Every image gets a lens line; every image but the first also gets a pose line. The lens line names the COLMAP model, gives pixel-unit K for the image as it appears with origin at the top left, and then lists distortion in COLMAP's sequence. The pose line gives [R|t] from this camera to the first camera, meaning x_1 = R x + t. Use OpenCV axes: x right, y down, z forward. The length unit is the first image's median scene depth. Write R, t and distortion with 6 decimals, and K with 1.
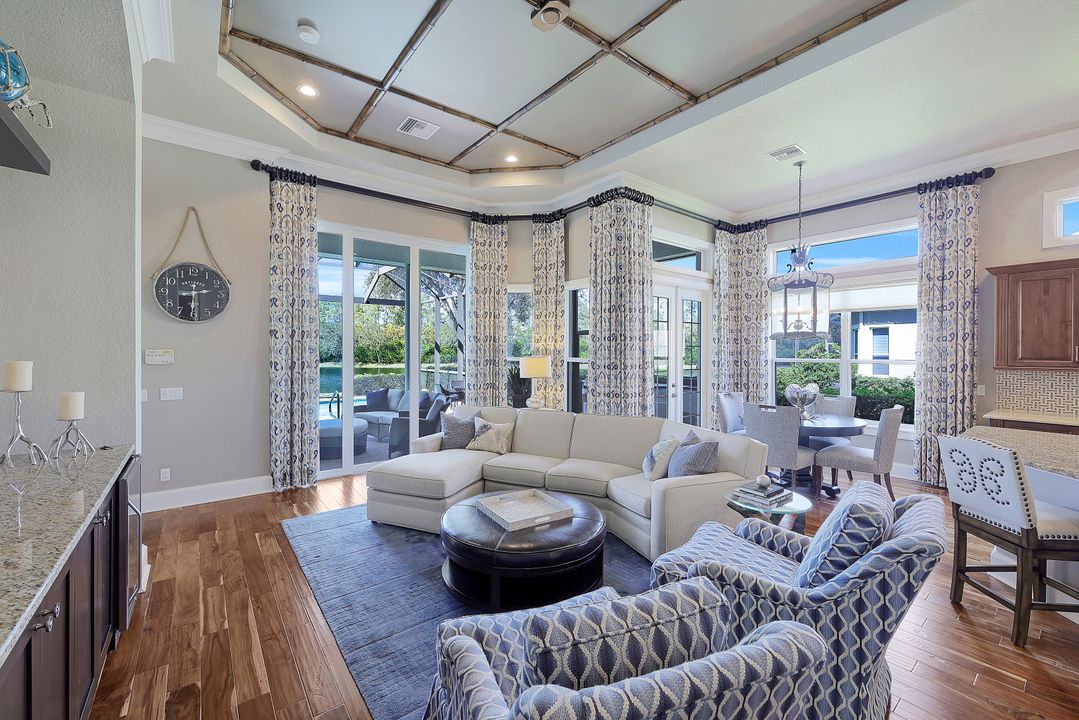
lens RADIAL K [[439.7, 0, 538.3], [0, 439.7, 349.1], [0, 0, 1]] dist [0.000793, 0.000011]
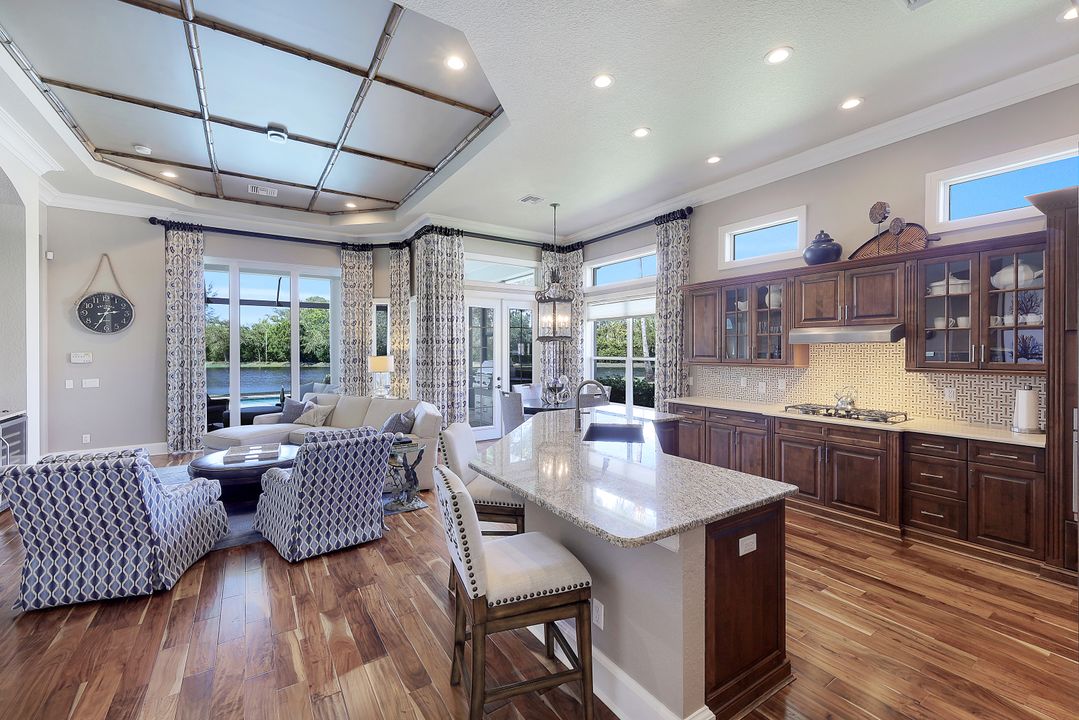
lens RADIAL K [[443.8, 0, 537.4], [0, 443.8, 347.2], [0, 0, 1]] dist [0.001490, 0.000096]
pose [[0.997073, -0.006116, -0.076216, 0.645474], [0.006123, 0.999981, -0.000141, -0.006653], [0.076215, -0.000327, 0.997091, -0.301857]]
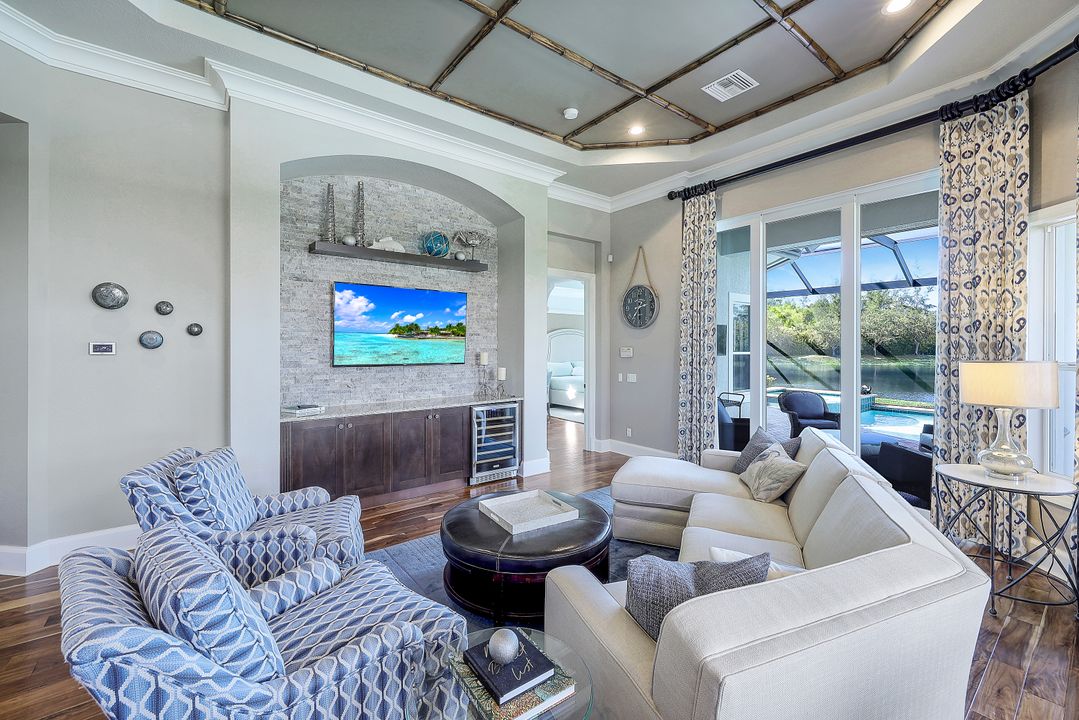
lens RADIAL K [[443.8, 0, 537.4], [0, 443.8, 347.2], [0, 0, 1]] dist [0.001490, 0.000096]
pose [[-0.003432, -0.002644, -0.999991, 0.549716], [0.004781, 0.999985, -0.002660, 0.001550], [0.999983, -0.004790, -0.003420, 0.593202]]
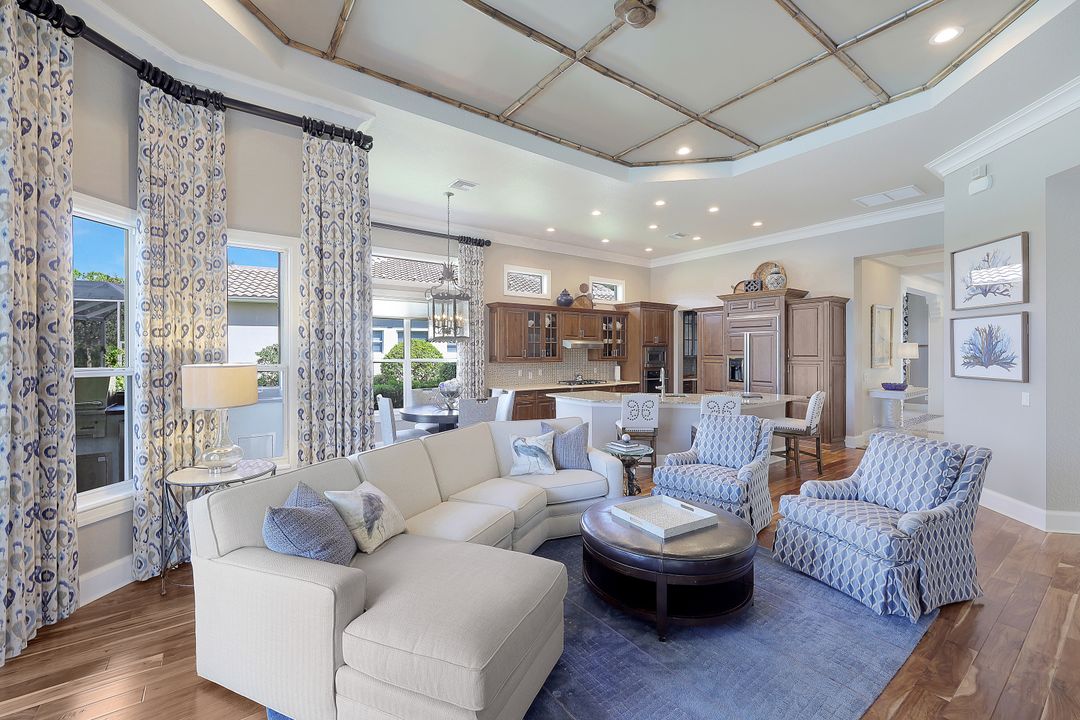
lens RADIAL K [[444.5, 0, 533.5], [0, 444.5, 351.8], [0, 0, 1]] dist [-0.003668, -0.000360]
pose [[0.034735, -0.006111, 0.999378, -0.597279], [-0.006467, 0.999959, 0.006339, -0.007910], [-0.999376, -0.006683, 0.034694, 0.735564]]
